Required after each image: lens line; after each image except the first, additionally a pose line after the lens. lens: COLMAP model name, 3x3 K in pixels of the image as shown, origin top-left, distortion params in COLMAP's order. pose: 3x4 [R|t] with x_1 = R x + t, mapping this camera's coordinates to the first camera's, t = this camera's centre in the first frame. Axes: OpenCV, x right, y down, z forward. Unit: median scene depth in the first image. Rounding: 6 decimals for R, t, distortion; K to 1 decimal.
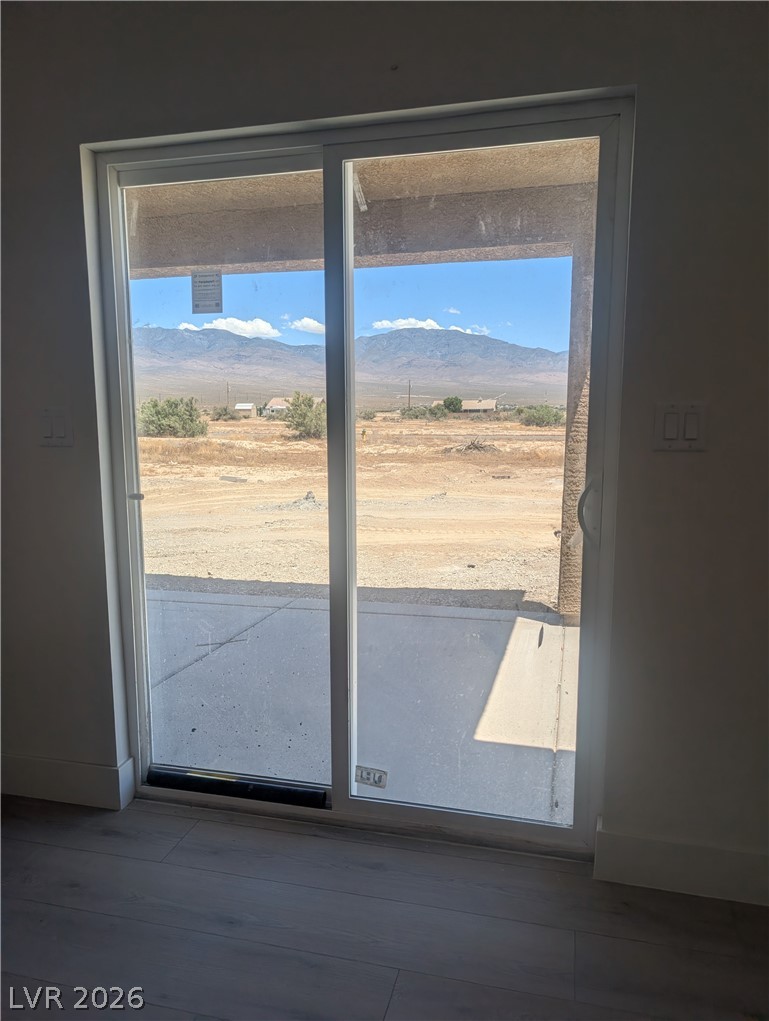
lens RADIAL K [[724.5, 0, 384.5], [0, 724.5, 510.5], [0, 0, 1]] dist [0.128656, 0.000464]
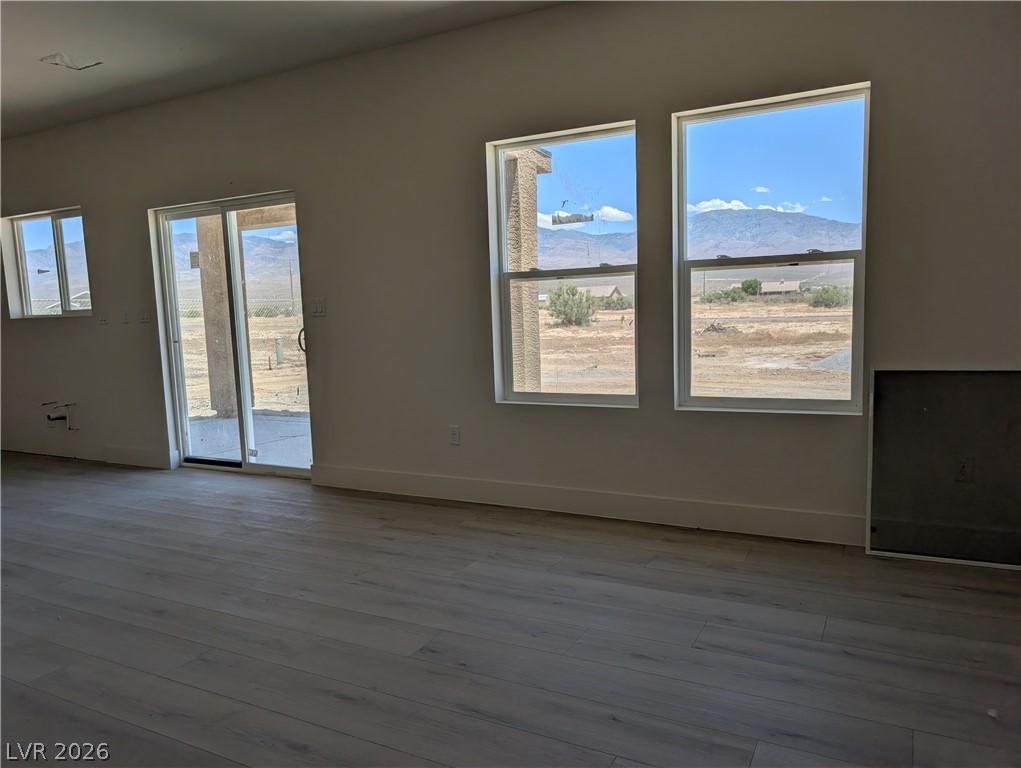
lens RADIAL K [[741.7, 0, 510.5], [0, 741.7, 384.0], [0, 0, 1]] dist [0.003505, 0.000538]
pose [[0.969385, -0.007372, -0.245433, 0.074115], [0.001795, 0.999735, -0.022940, 0.009868], [0.245537, 0.021797, 0.969142, -0.060538]]
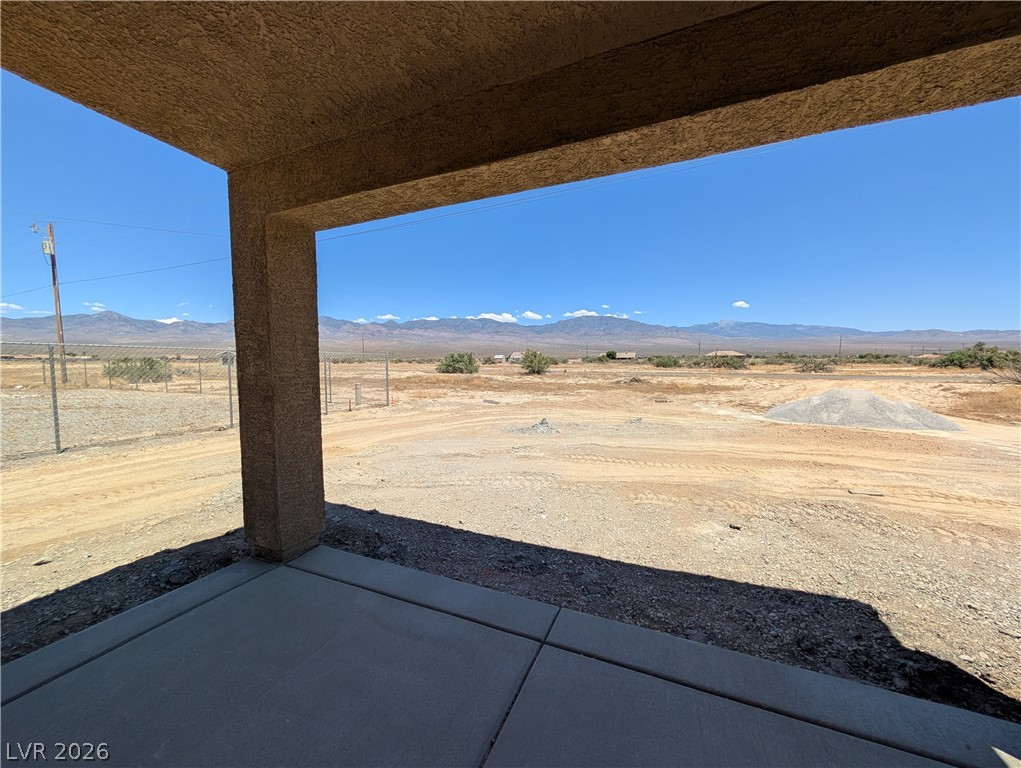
lens RADIAL K [[380.6, 0, 510.5], [0, 380.6, 384.0], [0, 0, 1]] dist [0.000032, -0.000008]
pose [[0.987544, 0.008681, -0.157104, -0.014657], [-0.019586, 0.997493, -0.067996, -0.011095], [0.156120, 0.070226, 0.985238, 0.077328]]
